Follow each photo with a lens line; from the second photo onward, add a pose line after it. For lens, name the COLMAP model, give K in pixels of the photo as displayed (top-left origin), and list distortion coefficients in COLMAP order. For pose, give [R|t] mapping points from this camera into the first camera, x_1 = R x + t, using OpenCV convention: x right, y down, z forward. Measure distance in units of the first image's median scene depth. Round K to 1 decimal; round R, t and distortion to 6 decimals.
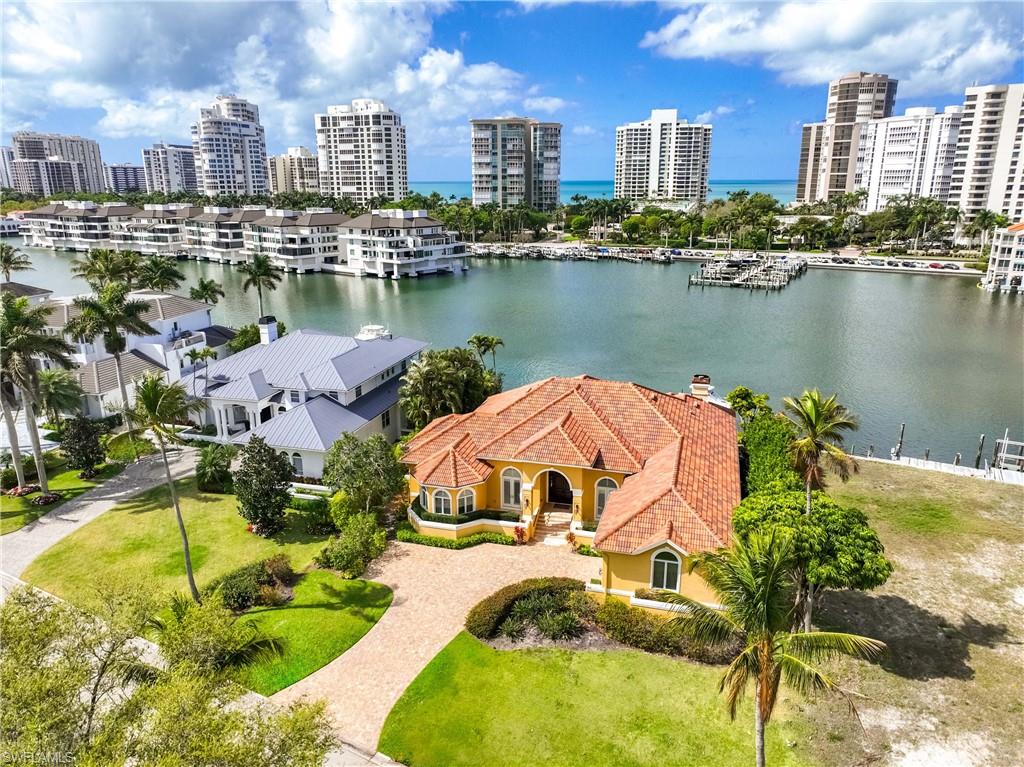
lens RADIAL K [[713.1, 0, 516.1], [0, 713.1, 384.5], [0, 0, 1]] dist [-0.006532, 0.020403]
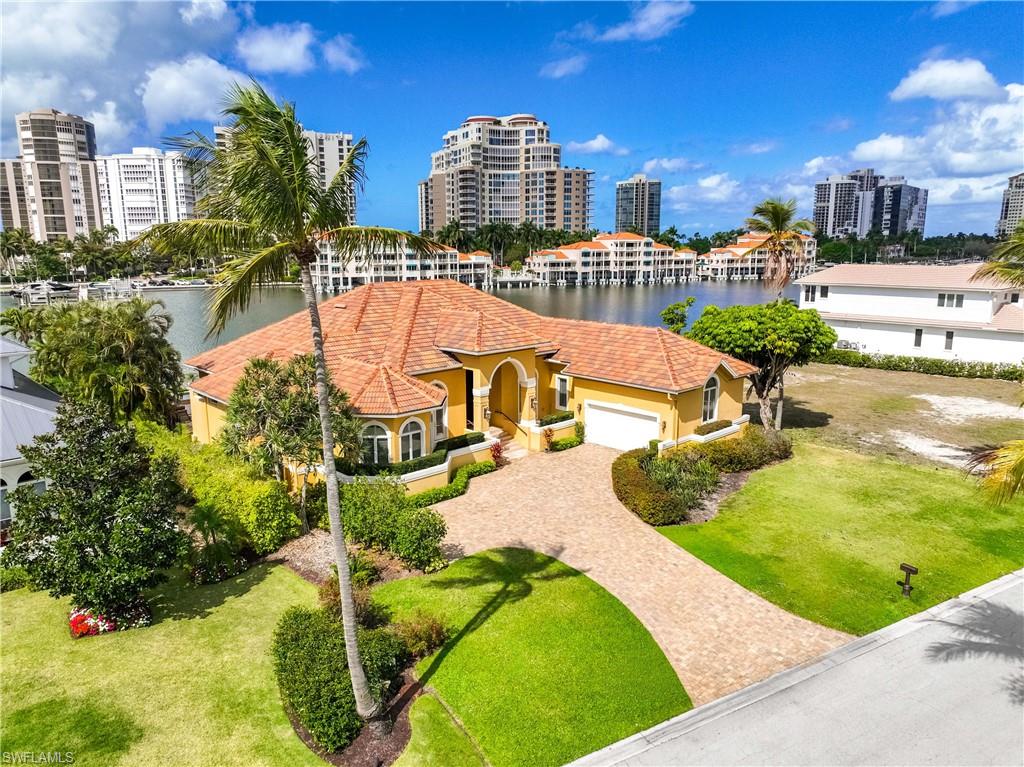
lens RADIAL K [[713.1, 0, 513.5], [0, 713.1, 382.0], [0, 0, 1]] dist [-0.006532, 0.020403]
pose [[0.503473, -0.162486, 0.848595, -0.119783], [0.237559, 0.970337, 0.044852, 0.021402], [-0.830711, 0.179010, 0.527139, 0.114386]]
